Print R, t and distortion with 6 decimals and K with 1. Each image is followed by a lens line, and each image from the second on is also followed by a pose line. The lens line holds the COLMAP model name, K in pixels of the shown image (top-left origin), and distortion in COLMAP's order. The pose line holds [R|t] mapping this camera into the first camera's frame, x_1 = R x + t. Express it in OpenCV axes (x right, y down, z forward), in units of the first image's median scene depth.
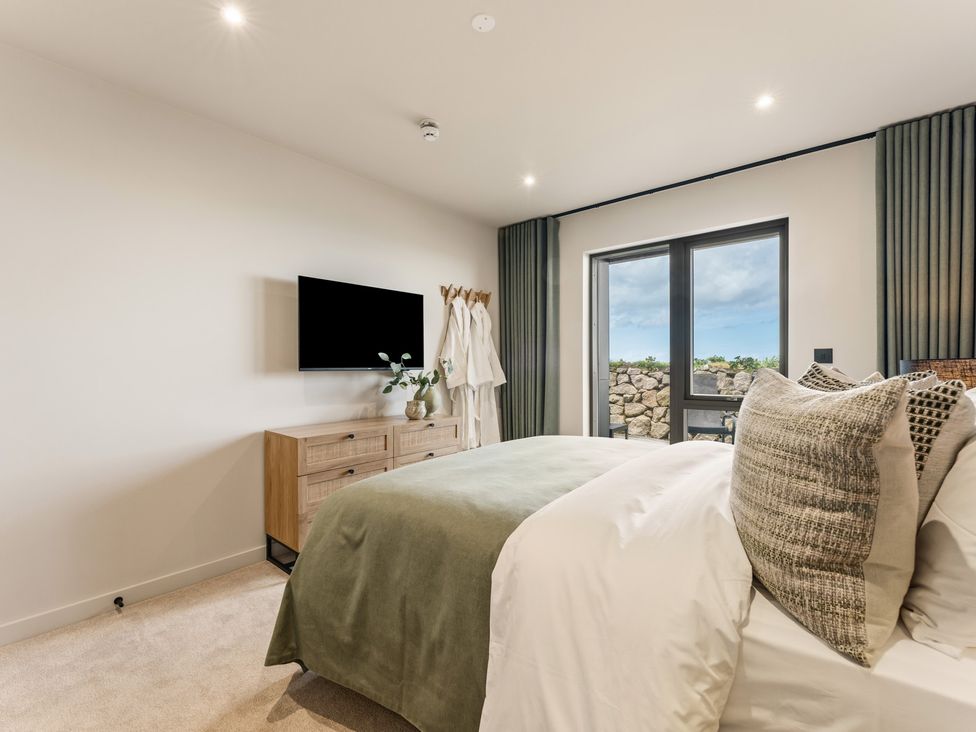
lens RADIAL K [[443.0, 0, 488.0], [0, 443.0, 366.0], [0, 0, 1]] dist [0.000010, -0.000237]
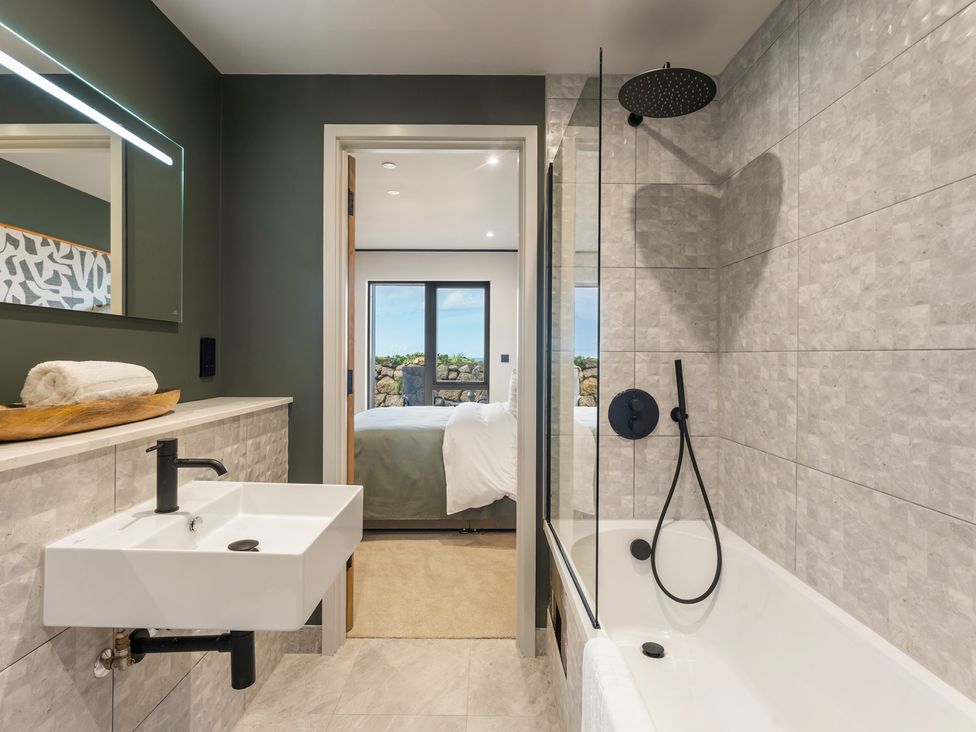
lens RADIAL K [[443.0, 0, 488.0], [0, 443.0, 366.0], [0, 0, 1]] dist [0.000010, -0.000237]
pose [[0.774663, 0.000680, 0.632374, -0.422761], [-0.013760, 0.999781, 0.015781, -0.016798], [-0.632224, -0.020926, 0.774503, -0.358387]]
